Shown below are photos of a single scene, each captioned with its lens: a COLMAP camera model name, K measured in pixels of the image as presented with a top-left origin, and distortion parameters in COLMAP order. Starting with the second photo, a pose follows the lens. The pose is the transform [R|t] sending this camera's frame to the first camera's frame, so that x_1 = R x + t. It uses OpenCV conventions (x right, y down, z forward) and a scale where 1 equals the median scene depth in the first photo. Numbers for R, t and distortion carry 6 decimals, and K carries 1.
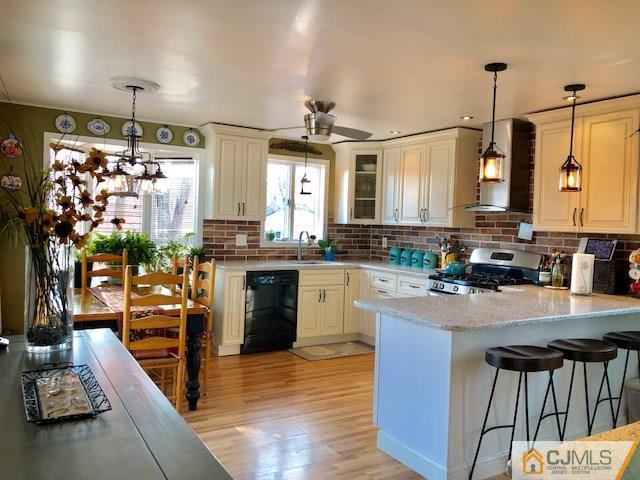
lens RADIAL K [[526.9, 0, 320.1], [0, 526.9, 243.1], [0, 0, 1]] dist [0.018590, 0.000185]
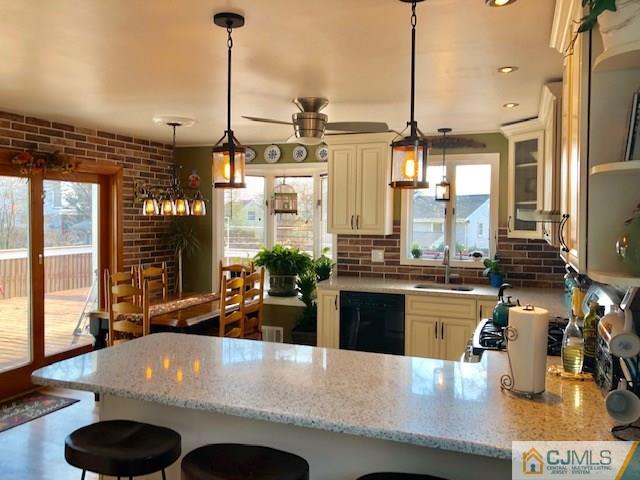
lens RADIAL K [[526.9, 0, 317.9], [0, 526.9, 234.0], [0, 0, 1]] dist [0.018590, 0.000185]
pose [[0.590621, -0.002904, -0.806944, 0.525221], [-0.021462, 0.999583, -0.019306, -0.023914], [0.806664, 0.028721, 0.590313, 0.386020]]
